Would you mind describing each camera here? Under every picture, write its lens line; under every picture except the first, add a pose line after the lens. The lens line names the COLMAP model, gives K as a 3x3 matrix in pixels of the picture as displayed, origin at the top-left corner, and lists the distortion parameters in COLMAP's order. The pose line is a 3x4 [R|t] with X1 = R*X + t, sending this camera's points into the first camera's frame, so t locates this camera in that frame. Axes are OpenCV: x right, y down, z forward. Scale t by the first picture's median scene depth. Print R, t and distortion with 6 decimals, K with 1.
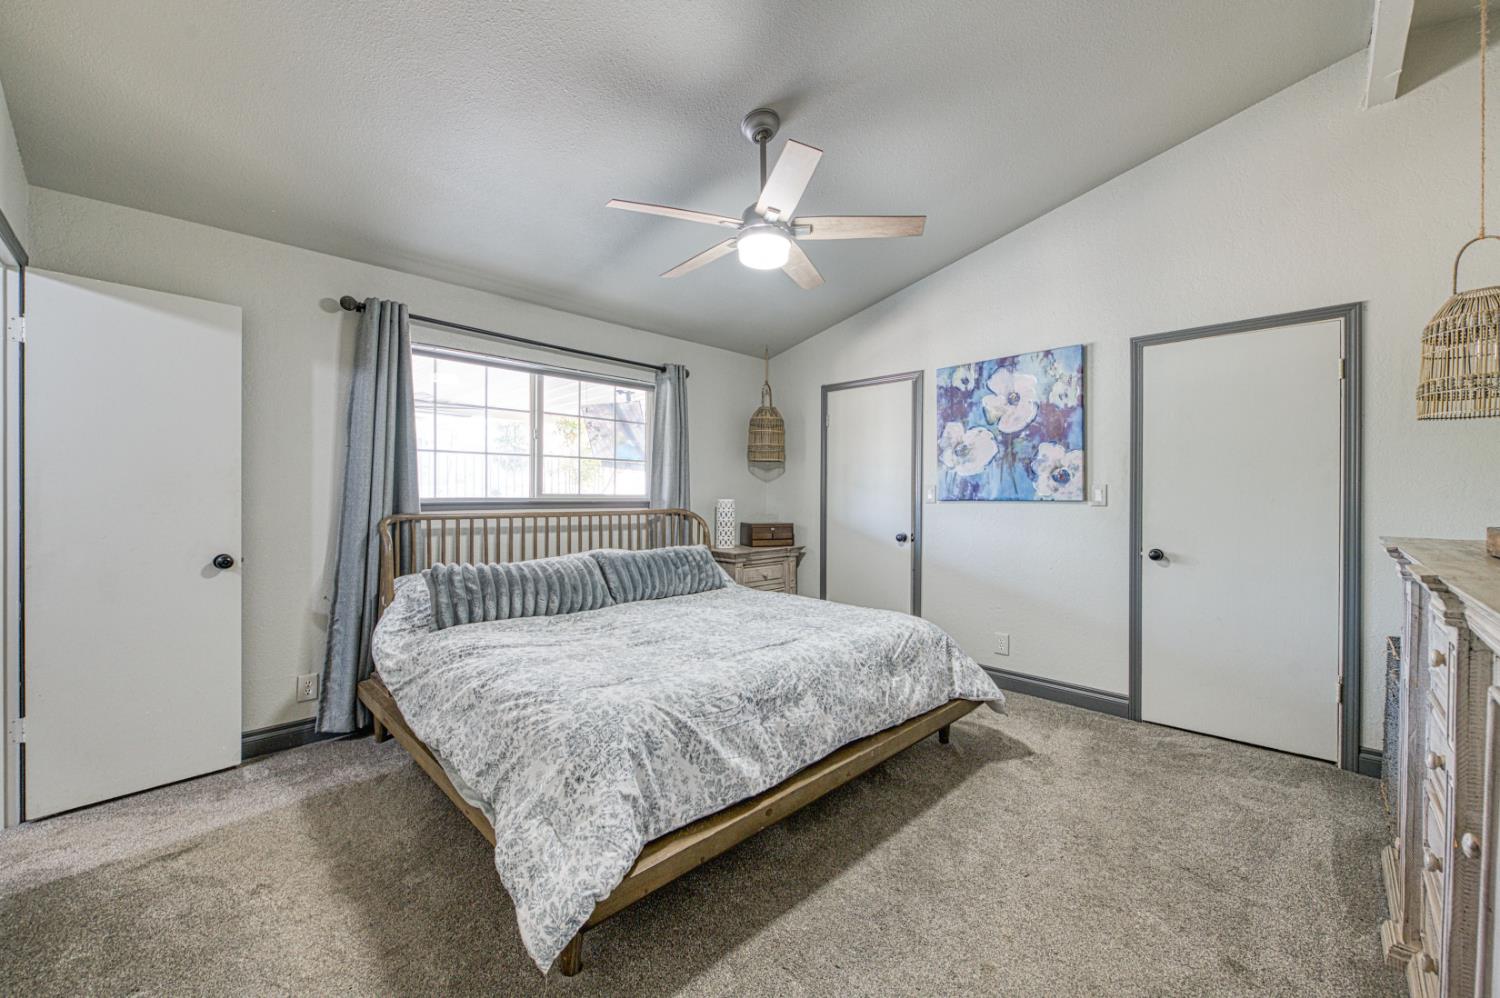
lens RADIAL K [[579.3, 0, 743.5], [0, 579.3, 493.5], [0, 0, 1]] dist [0.001266, -0.000042]
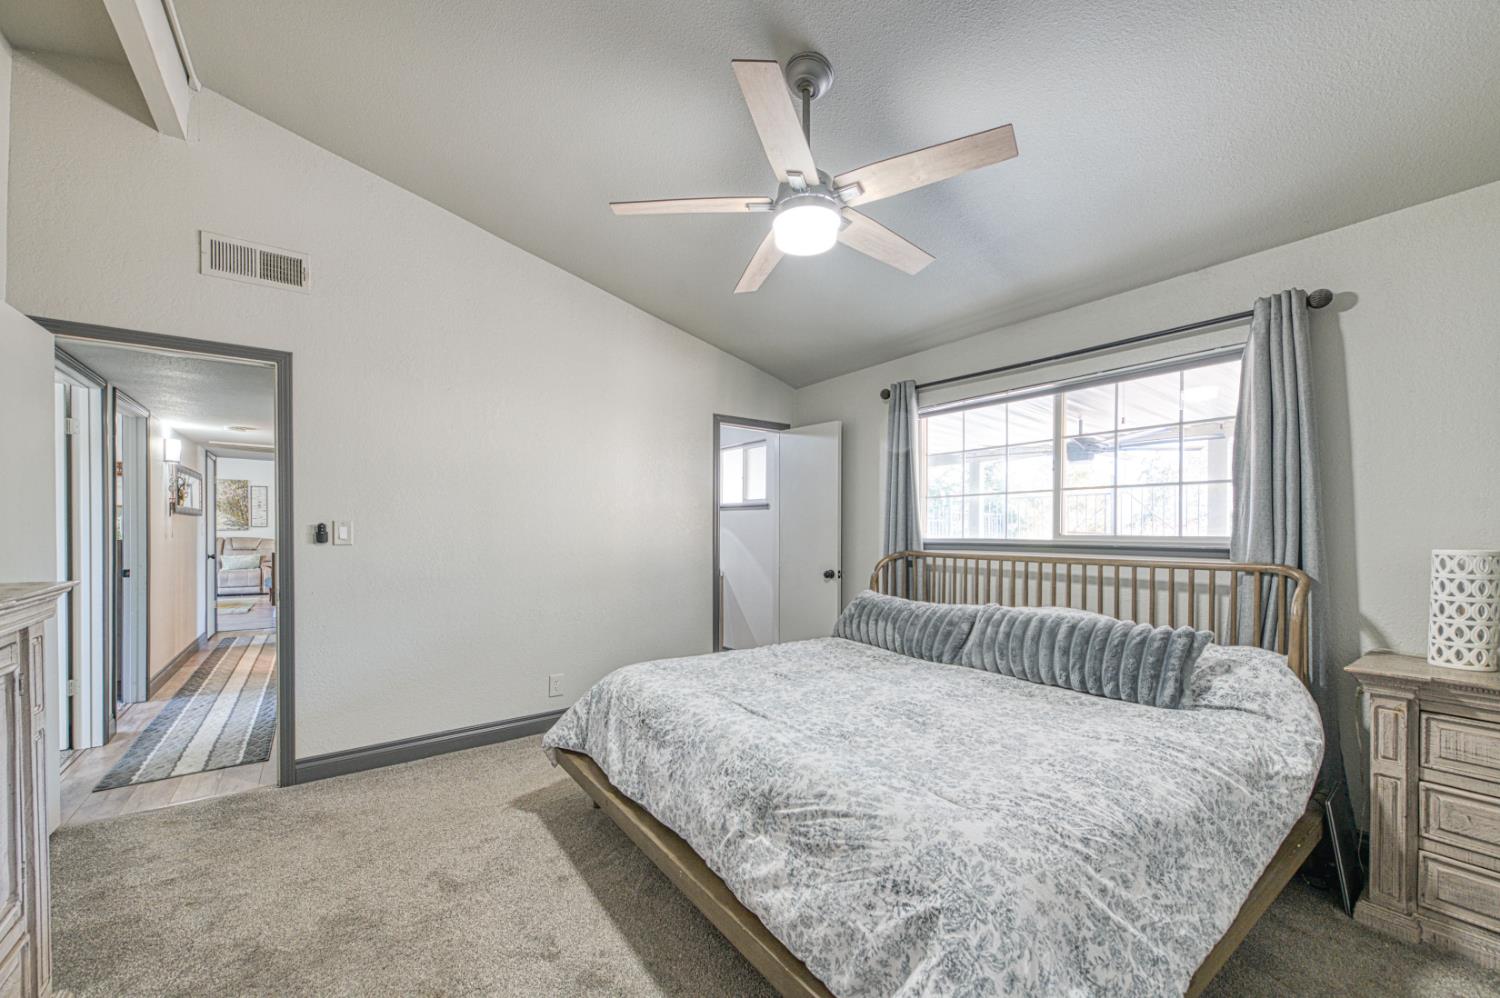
lens RADIAL K [[597.6, 0, 757.3], [0, 597.6, 526.6], [0, 0, 1]] dist [-0.020797, -0.000408]
pose [[-0.146545, -0.015933, -0.989076, 0.585626], [-0.008900, 0.999851, -0.014787, 0.004929], [0.989164, 0.006636, -0.146665, 0.725239]]
